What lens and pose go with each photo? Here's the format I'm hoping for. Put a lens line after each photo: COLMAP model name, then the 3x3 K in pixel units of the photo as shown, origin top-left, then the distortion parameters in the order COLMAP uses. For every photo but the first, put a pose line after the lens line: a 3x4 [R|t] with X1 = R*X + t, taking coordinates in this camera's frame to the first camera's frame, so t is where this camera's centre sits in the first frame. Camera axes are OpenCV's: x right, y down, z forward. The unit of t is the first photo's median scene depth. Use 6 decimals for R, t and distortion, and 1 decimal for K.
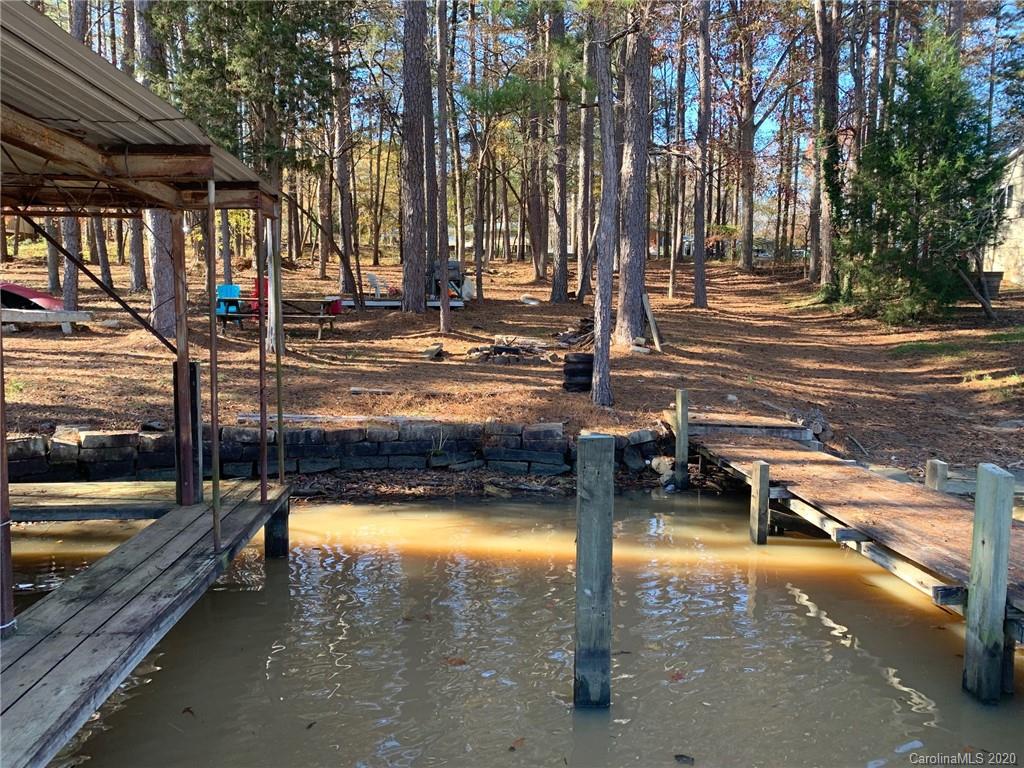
lens RADIAL K [[778.4, 0, 518.1], [0, 778.4, 383.1], [0, 0, 1]] dist [0.029776, -0.006097]
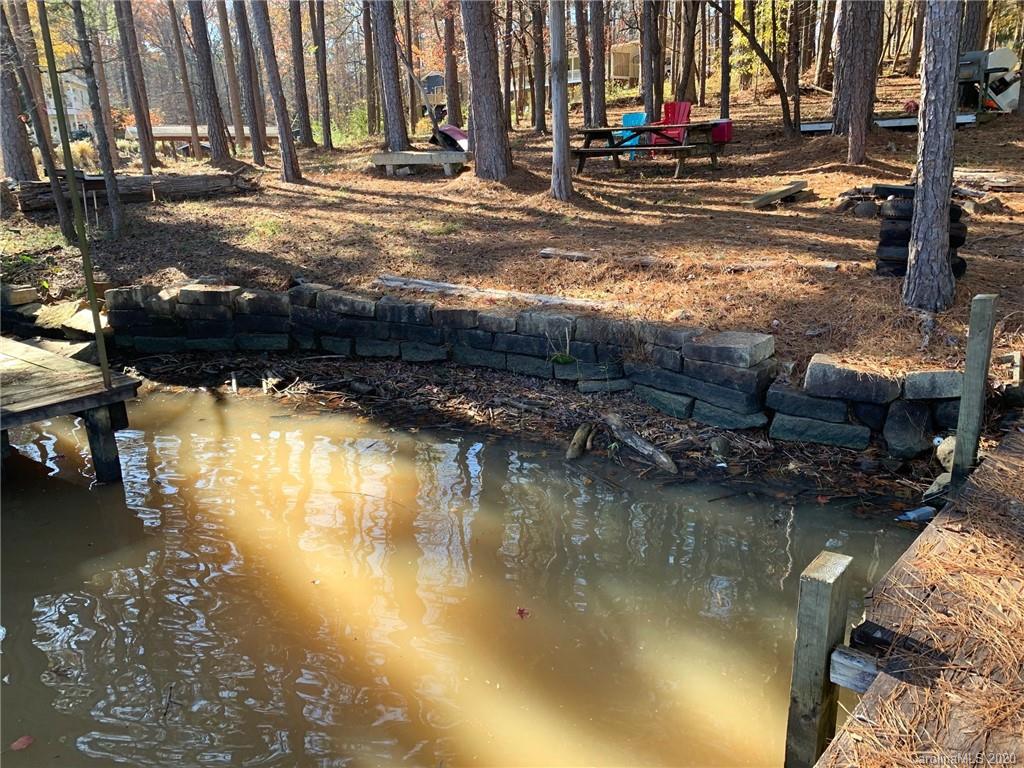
lens RADIAL K [[778.4, 0, 518.1], [0, 778.4, 383.1], [0, 0, 1]] dist [0.029776, -0.006097]
pose [[0.714904, 0.167051, -0.678974, 0.307444], [-0.029789, 0.977437, 0.209118, -0.024337], [0.698587, -0.129274, 0.703750, 0.514678]]
